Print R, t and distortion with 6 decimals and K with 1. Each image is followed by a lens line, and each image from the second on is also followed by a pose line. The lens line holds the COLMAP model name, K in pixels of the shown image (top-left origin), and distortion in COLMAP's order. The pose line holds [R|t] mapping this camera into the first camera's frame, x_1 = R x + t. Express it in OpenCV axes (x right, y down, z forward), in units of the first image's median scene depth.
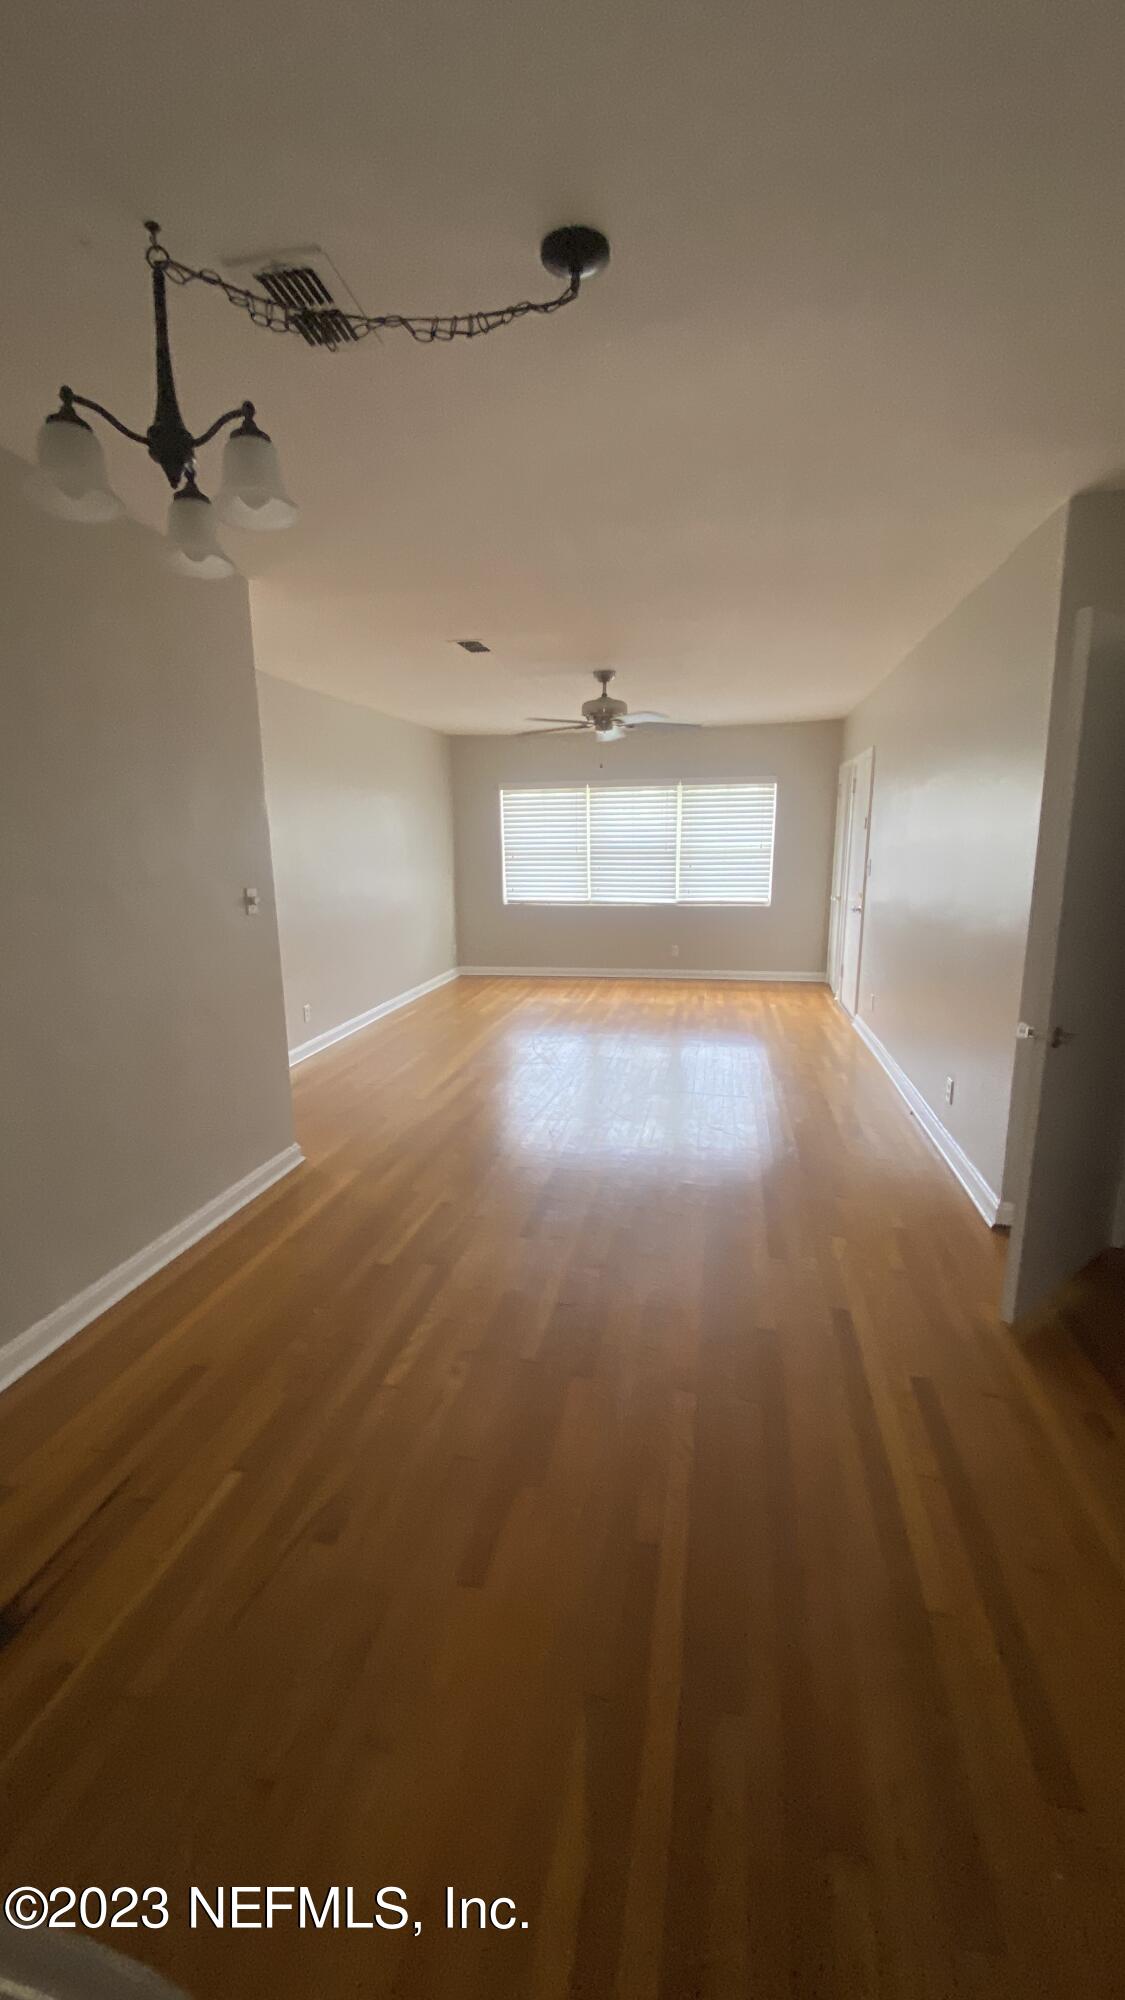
lens RADIAL K [[790.8, 0, 544.4], [0, 790.8, 1007.3], [0, 0, 1]] dist [-0.001160, -0.000155]
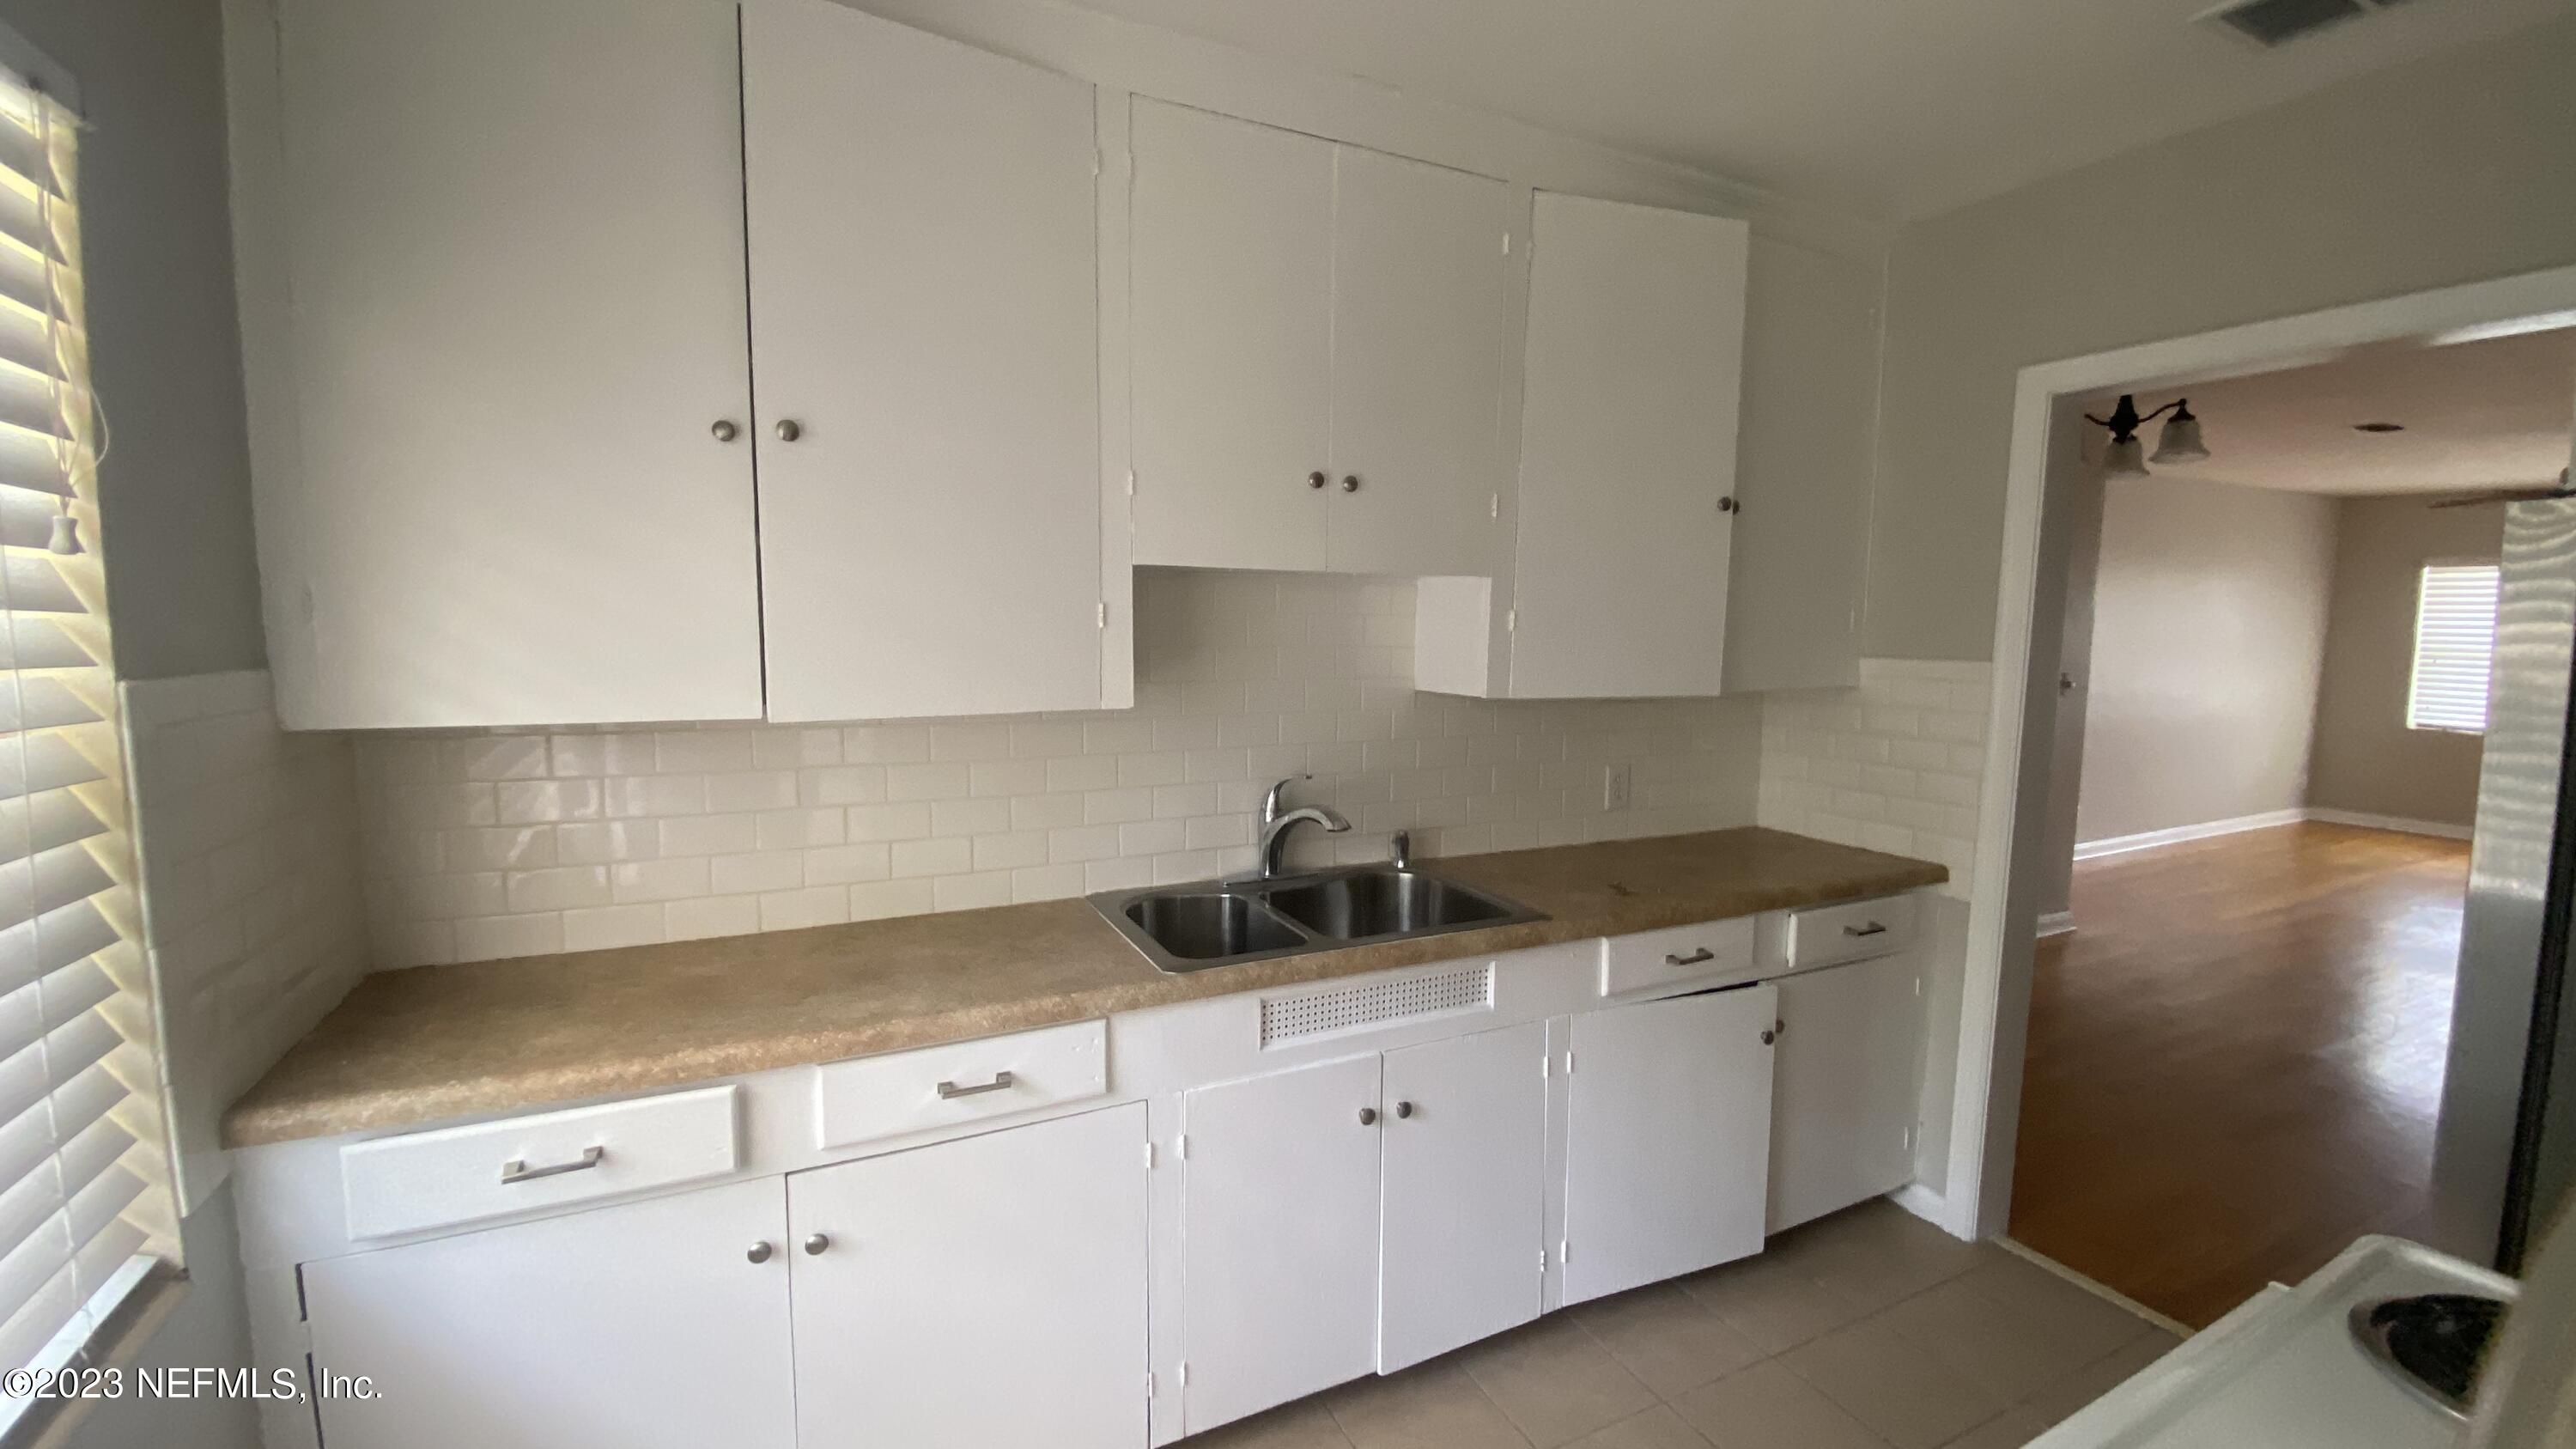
lens RADIAL K [[1067.0, 0, 1288.0], [0, 1067.0, 724.5], [0, 0, 1]] dist [-0.002813, -0.000442]
pose [[0.630728, 0.096095, -0.770031, 0.051856], [-0.178169, 0.983727, -0.023174, 0.071131], [0.755274, 0.151812, 0.637585, -0.374861]]
